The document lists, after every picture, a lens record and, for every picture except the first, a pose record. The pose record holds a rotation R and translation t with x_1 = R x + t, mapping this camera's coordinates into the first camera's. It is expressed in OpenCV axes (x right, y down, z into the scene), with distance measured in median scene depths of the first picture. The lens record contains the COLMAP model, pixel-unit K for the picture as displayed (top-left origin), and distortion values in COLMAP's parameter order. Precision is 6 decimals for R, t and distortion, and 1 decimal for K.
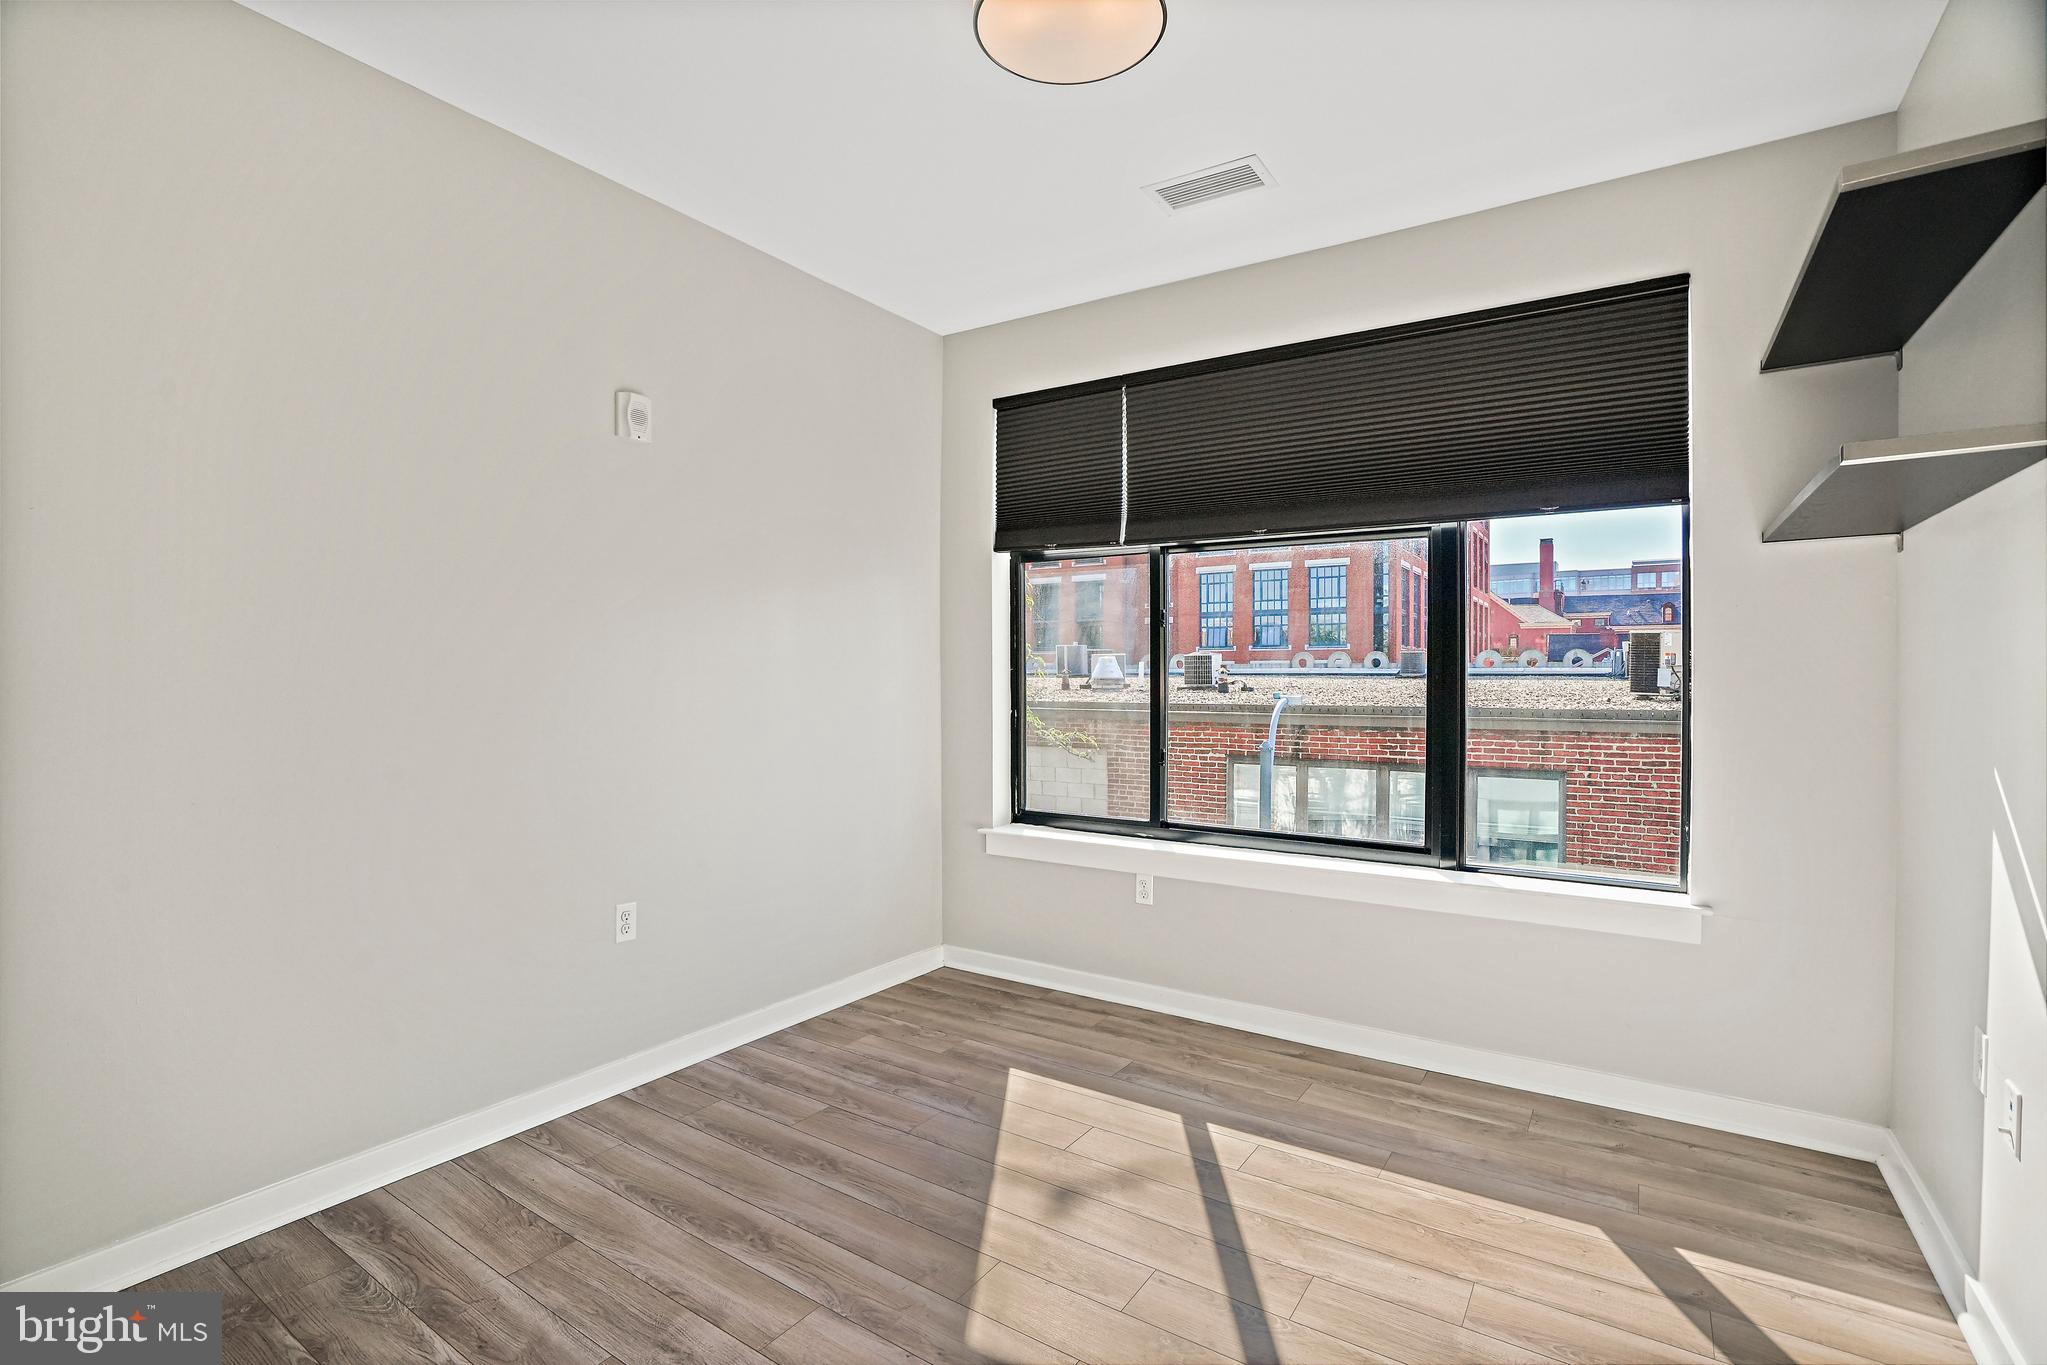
lens RADIAL K [[943.6, 0, 1002.4], [0, 943.6, 699.4], [0, 0, 1]] dist [-0.050439, 0.019410]
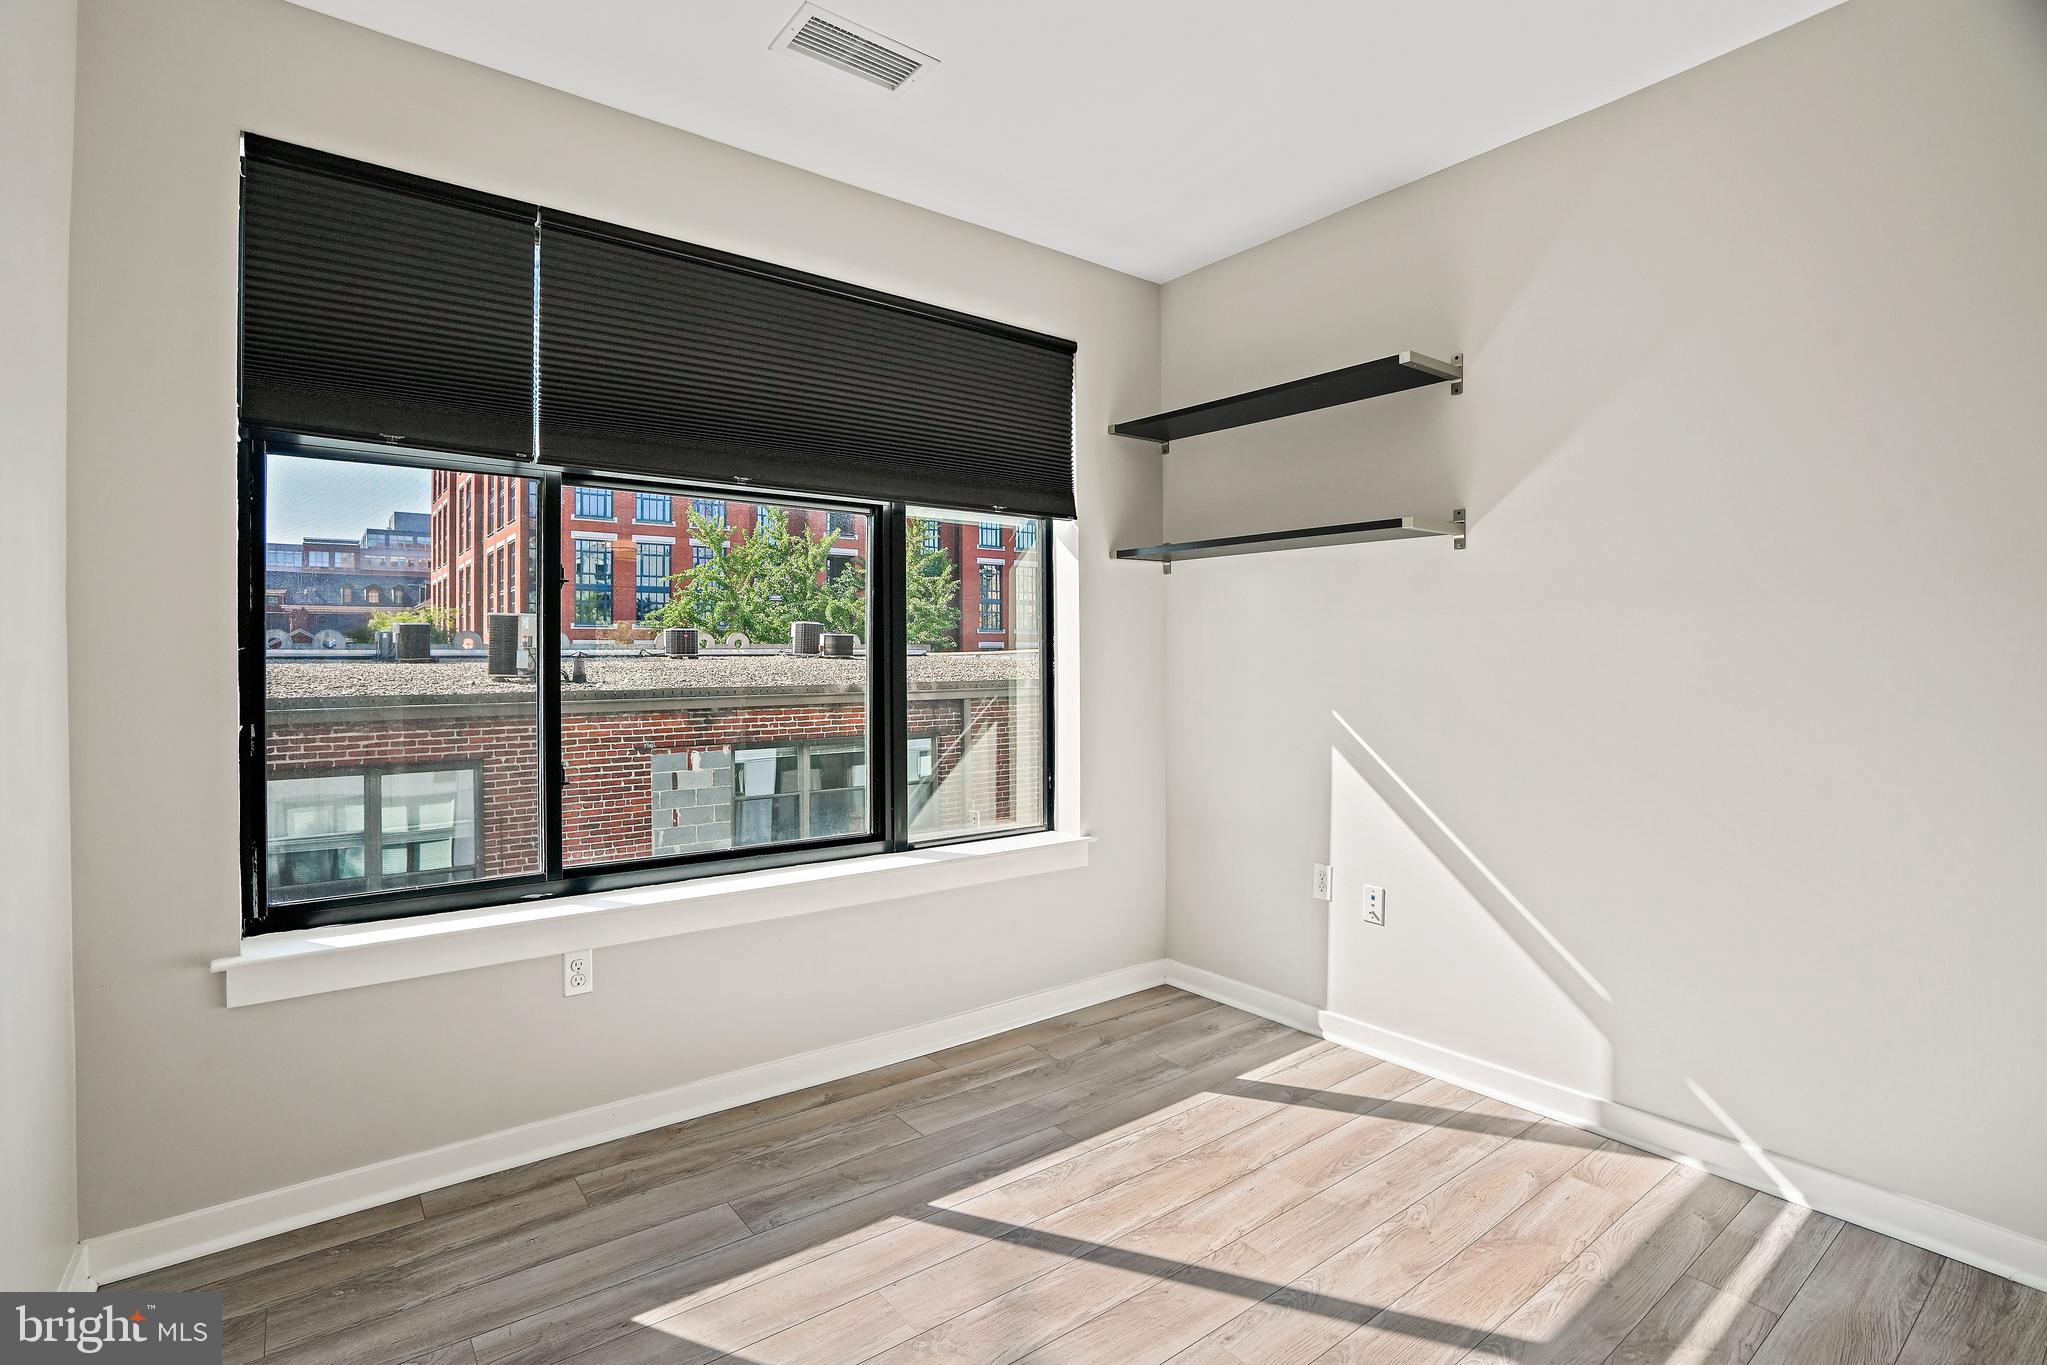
lens RADIAL K [[968.3, 0, 1015.9], [0, 968.3, 662.4], [0, 0, 1]] dist [-0.055658, 0.021421]
pose [[0.321543, -0.007278, 0.946867, -0.445508], [0.027460, 0.999622, -0.001641, -0.014723], [-0.946497, 0.026528, 0.321621, 0.527979]]
